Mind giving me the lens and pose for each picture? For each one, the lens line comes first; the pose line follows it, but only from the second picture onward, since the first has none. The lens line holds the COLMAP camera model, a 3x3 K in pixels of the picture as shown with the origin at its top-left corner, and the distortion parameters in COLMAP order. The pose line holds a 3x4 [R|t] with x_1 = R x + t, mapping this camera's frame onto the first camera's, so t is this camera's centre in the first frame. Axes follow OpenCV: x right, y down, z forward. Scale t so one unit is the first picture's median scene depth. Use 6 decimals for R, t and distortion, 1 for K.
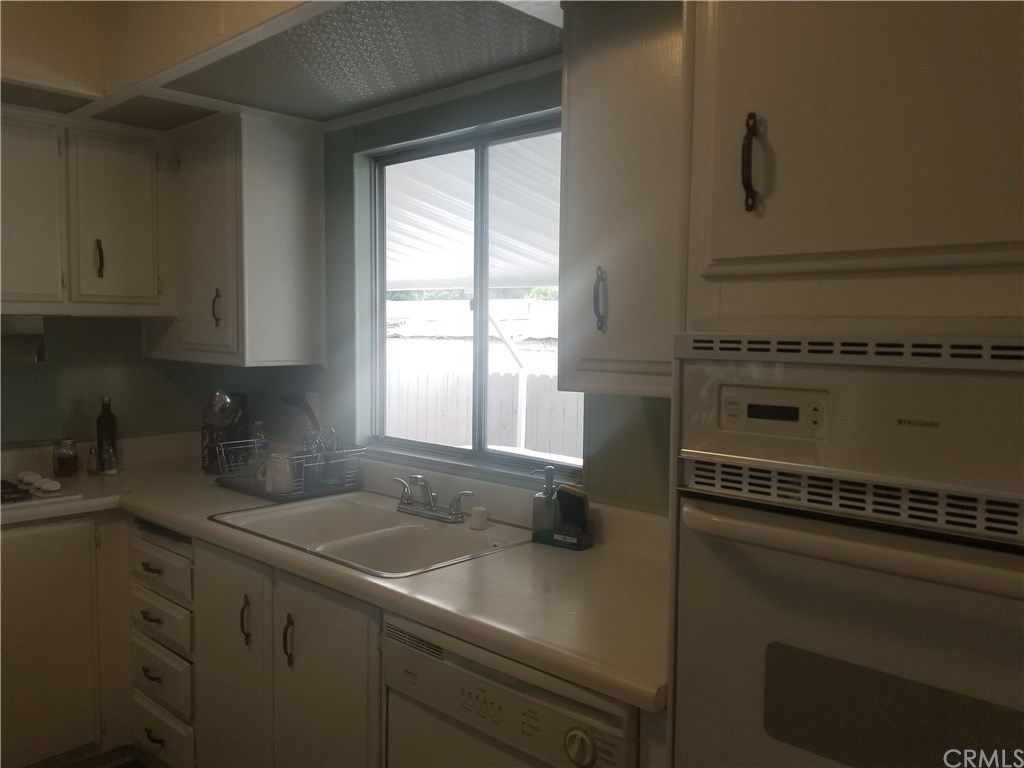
lens RADIAL K [[797.7, 0, 512.0], [0, 797.7, 384.0], [0, 0, 1]] dist [0.044922, -0.091529]
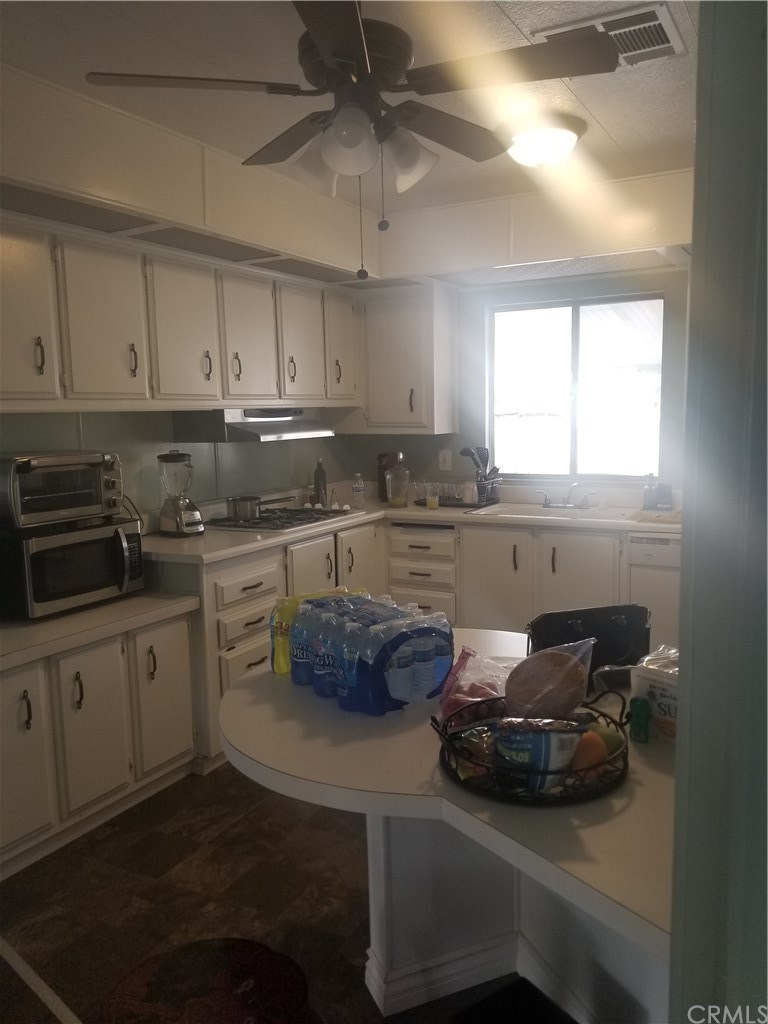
lens RADIAL K [[782.1, 0, 384.0], [0, 782.1, 512.0], [0, 0, 1]] dist [0.037427, -0.083309]
pose [[0.967234, -0.060564, 0.246556, -0.930759], [0.047492, 0.997149, 0.058631, 0.044985], [-0.249404, -0.045000, 0.967353, -0.645633]]
